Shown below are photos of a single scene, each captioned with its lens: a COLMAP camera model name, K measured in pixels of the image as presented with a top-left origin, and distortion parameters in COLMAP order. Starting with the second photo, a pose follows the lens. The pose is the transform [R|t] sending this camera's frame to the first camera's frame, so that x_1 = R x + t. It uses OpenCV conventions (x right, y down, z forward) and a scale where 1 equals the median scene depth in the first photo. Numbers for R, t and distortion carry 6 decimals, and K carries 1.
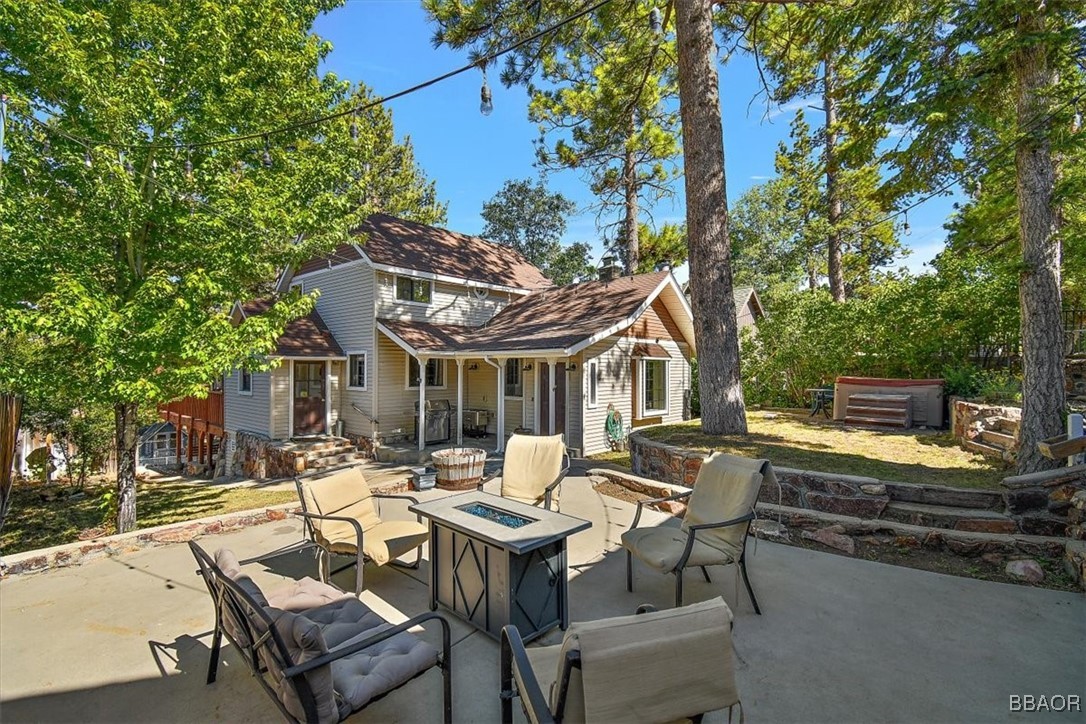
lens RADIAL K [[470.1, 0, 534.7], [0, 470.1, 361.4], [0, 0, 1]] dist [0.001244, -0.010199]
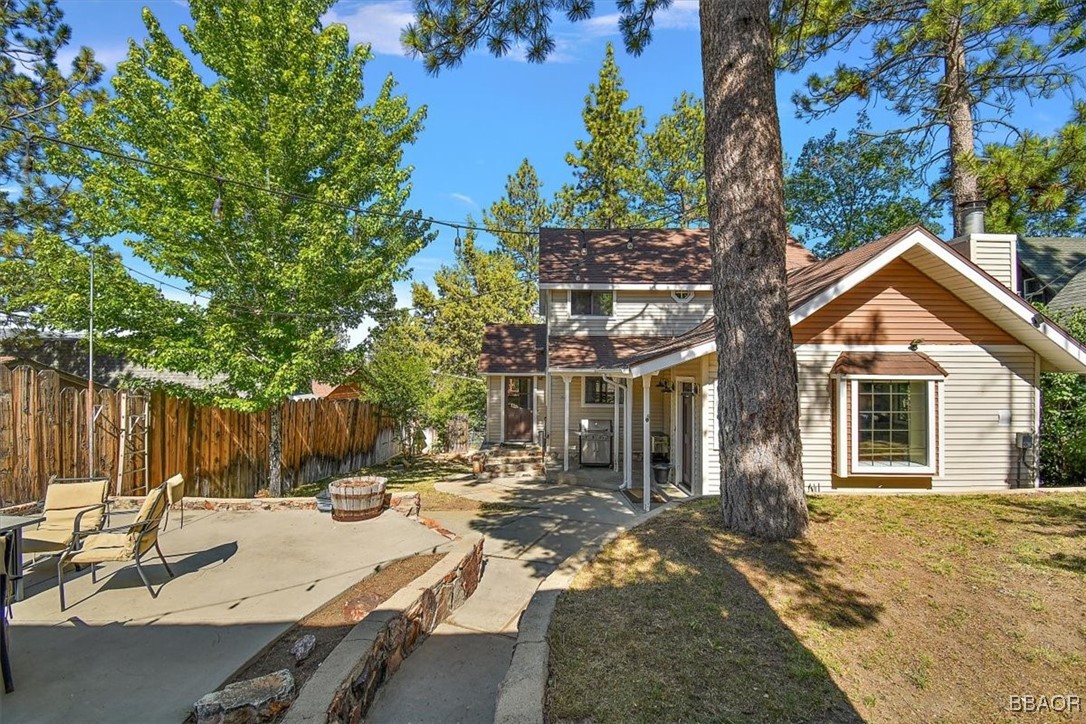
lens RADIAL K [[470.1, 0, 562.3], [0, 470.1, 356.4], [0, 0, 1]] dist [0.001244, -0.010199]
pose [[0.689613, -0.021180, -0.723868, 0.407008], [0.006628, 0.999715, -0.022937, -0.021766], [0.724148, 0.011020, 0.689557, 0.293907]]
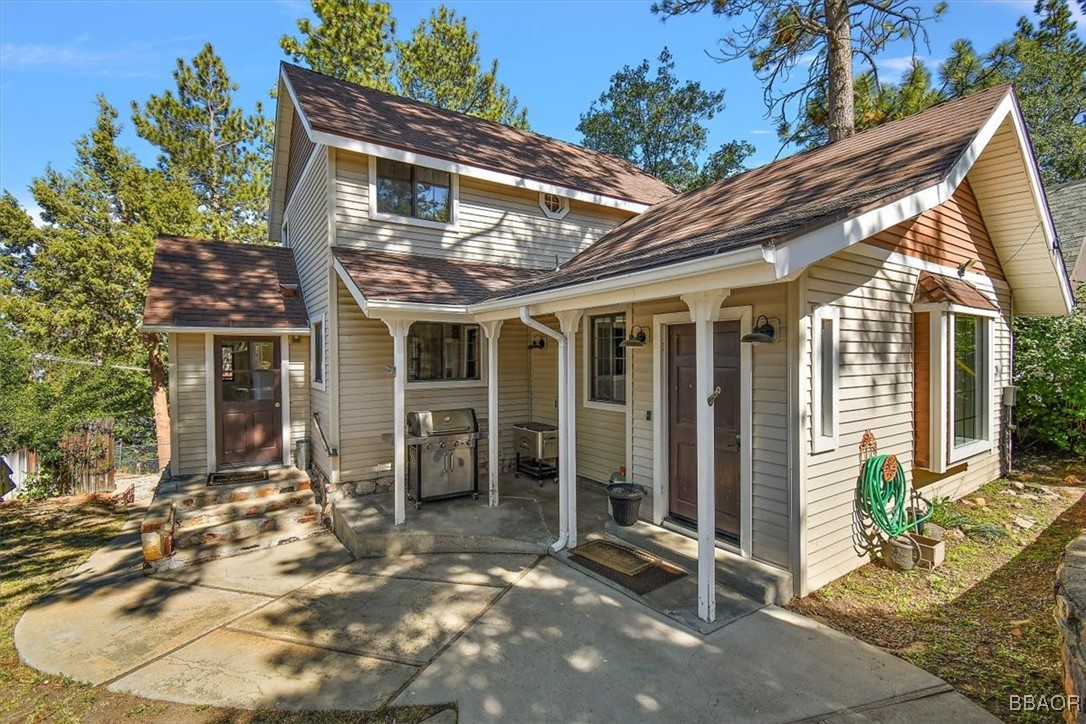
lens RADIAL K [[470.1, 0, 538.3], [0, 470.1, 356.9], [0, 0, 1]] dist [0.001244, -0.010199]
pose [[0.966238, -0.010790, -0.257425, 0.007520], [0.016993, 0.999616, 0.021883, 0.017524], [0.257090, -0.025519, 0.966050, 0.535521]]
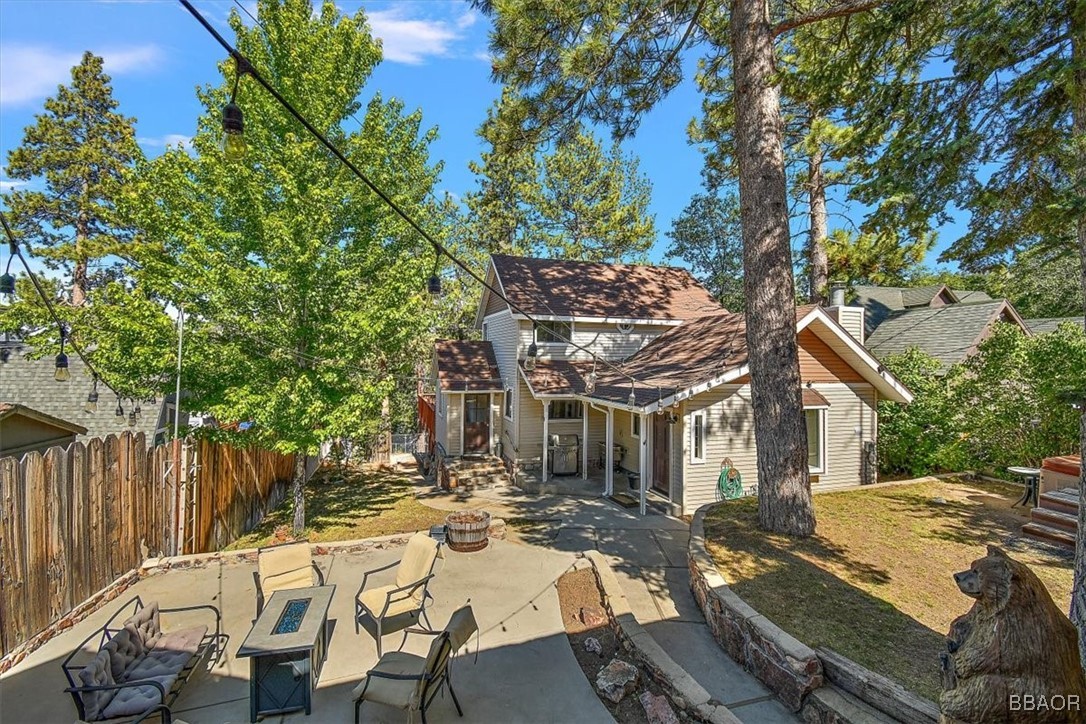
lens RADIAL K [[470.1, 0, 549.0], [0, 470.1, 336.9], [0, 0, 1]] dist [0.001244, -0.010199]
pose [[0.870118, -0.012348, -0.492690, 0.288241], [-0.003985, 0.999477, -0.032086, -0.107225], [0.492828, 0.029882, 0.869613, 0.022394]]
